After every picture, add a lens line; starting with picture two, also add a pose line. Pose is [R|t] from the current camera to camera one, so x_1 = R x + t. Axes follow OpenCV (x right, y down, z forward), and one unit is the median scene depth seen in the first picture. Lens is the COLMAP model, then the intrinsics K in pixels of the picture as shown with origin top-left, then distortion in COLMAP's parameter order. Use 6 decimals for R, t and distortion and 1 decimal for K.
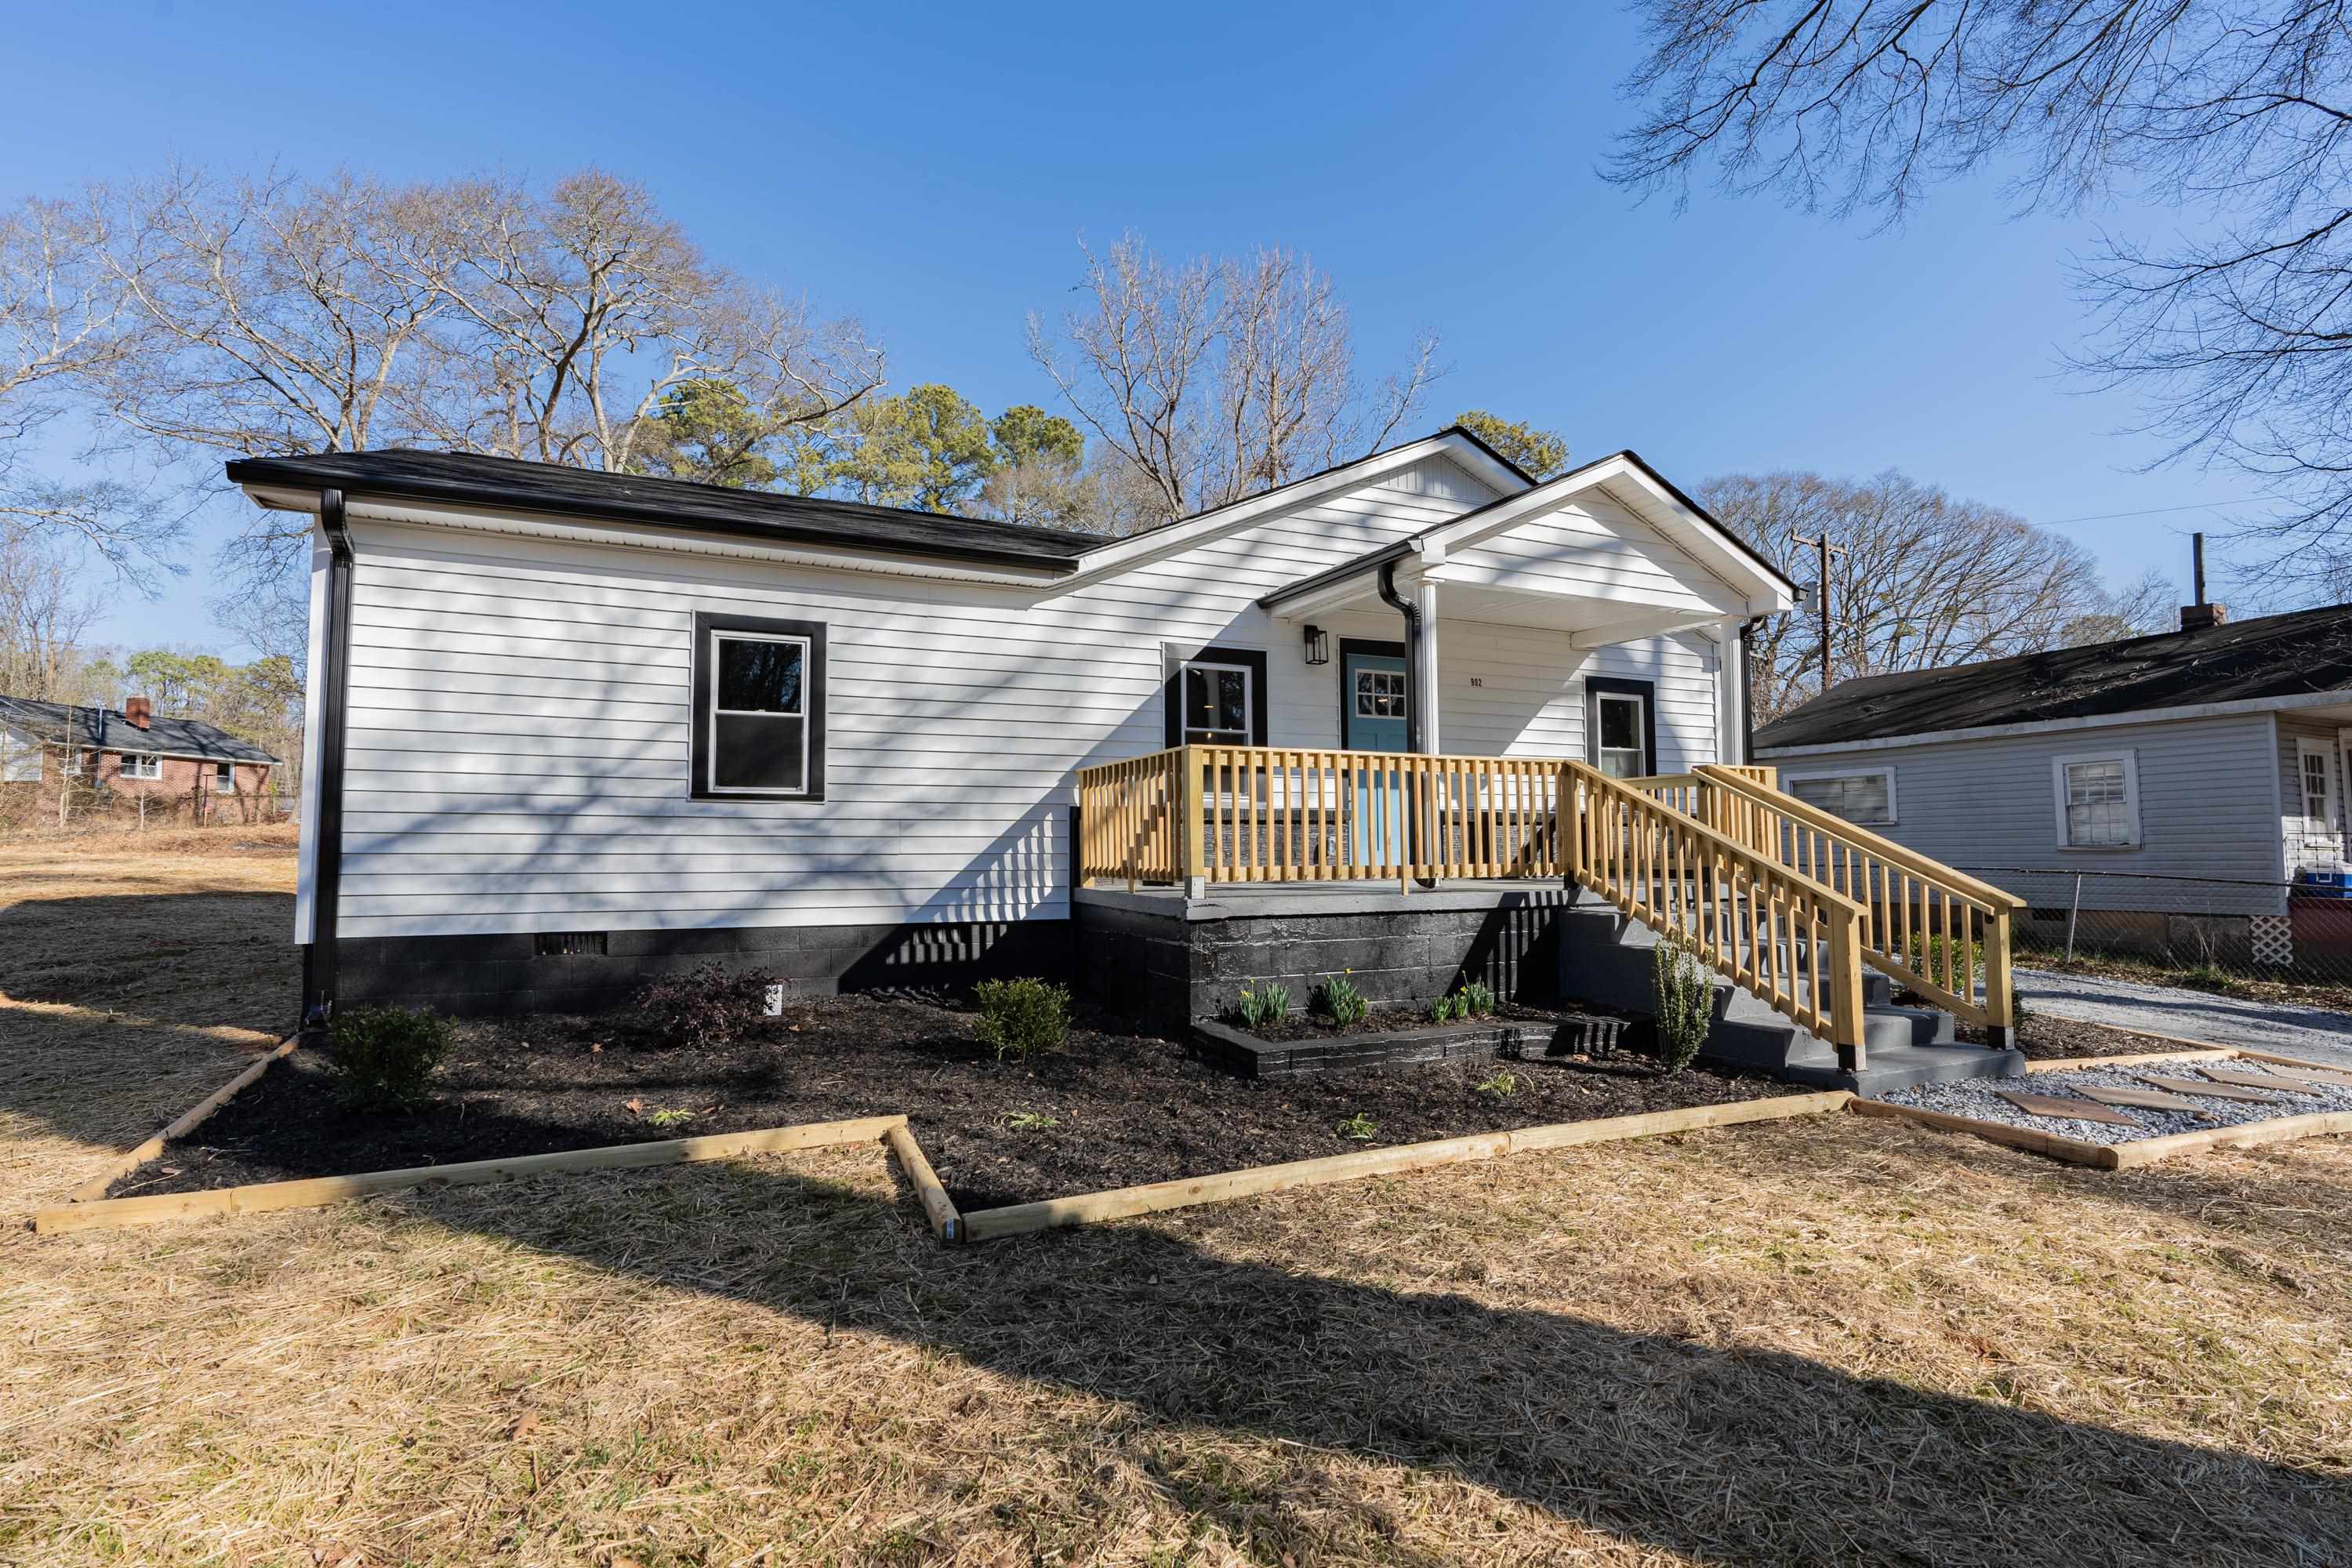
lens RADIAL K [[1058.4, 0, 1176.0], [0, 1058.4, 784.0], [0, 0, 1]] dist [-0.005179, -0.000202]
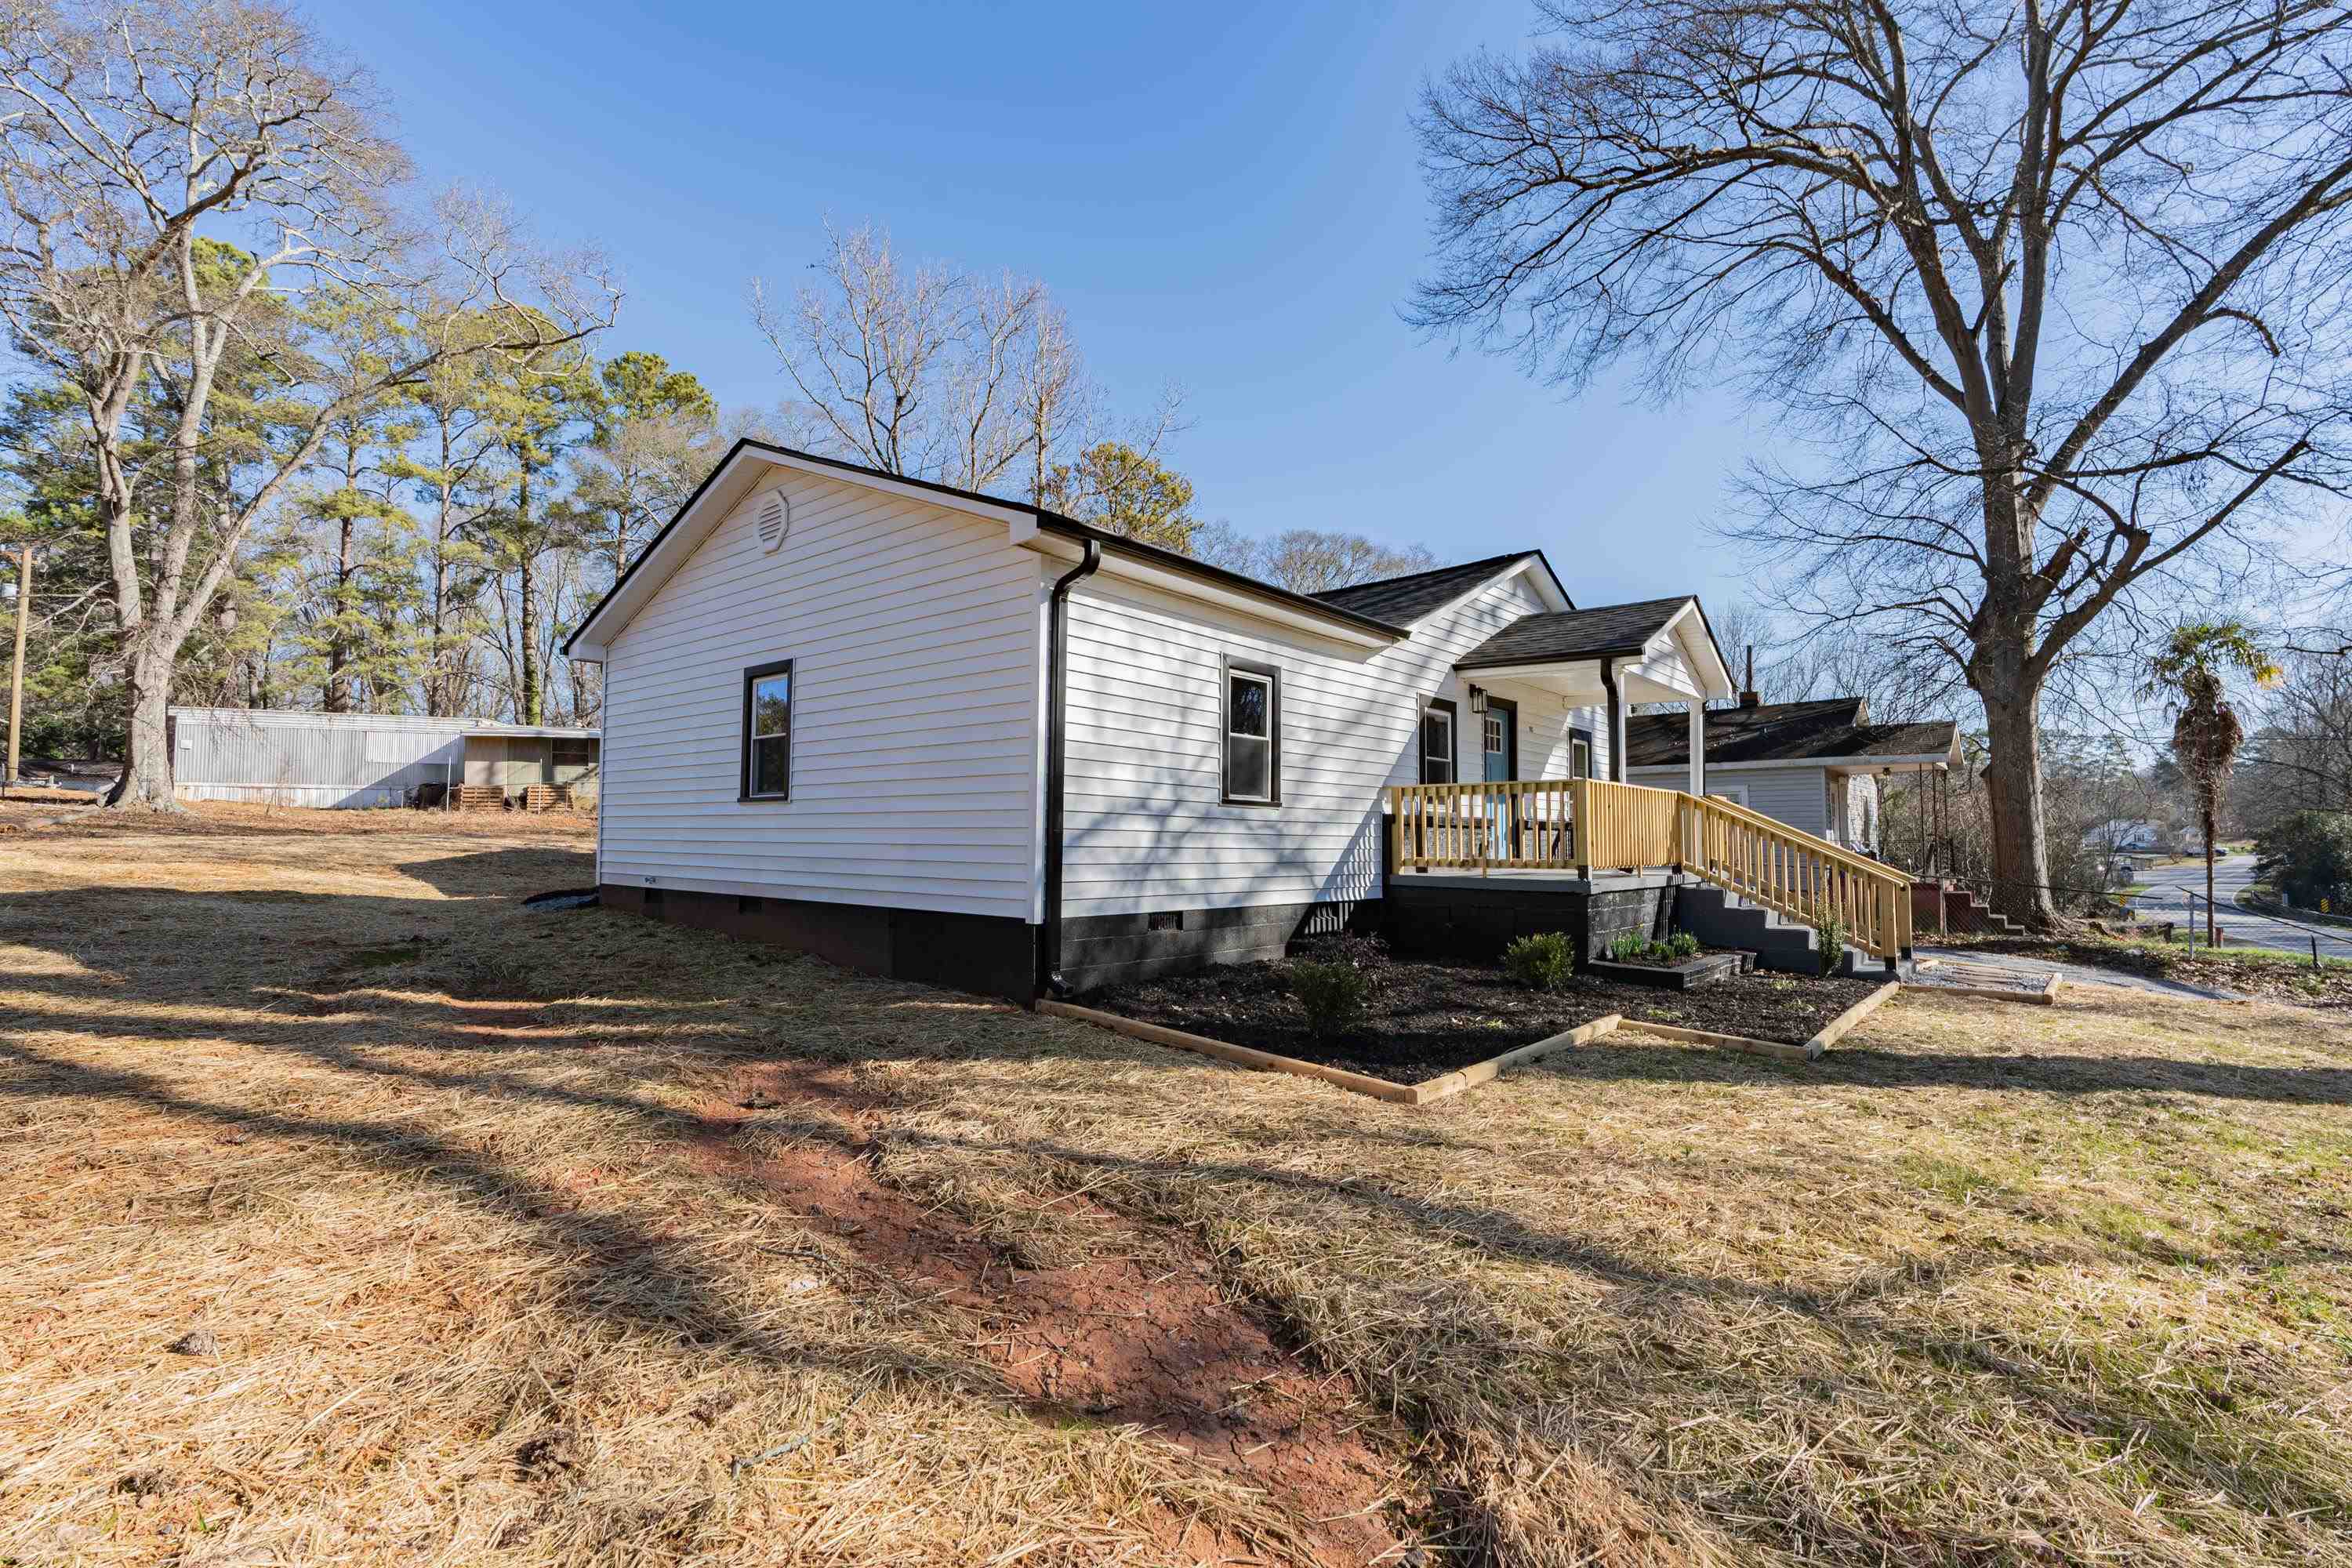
lens RADIAL K [[1038.7, 0, 1176.0], [0, 1038.7, 784.0], [0, 0, 1]] dist [-0.010989, 0.000162]
pose [[0.908316, 0.032617, 0.417011, -0.967768], [-0.035476, 0.999370, -0.000895, -0.006594], [-0.416778, -0.013981, 0.908901, -0.087612]]
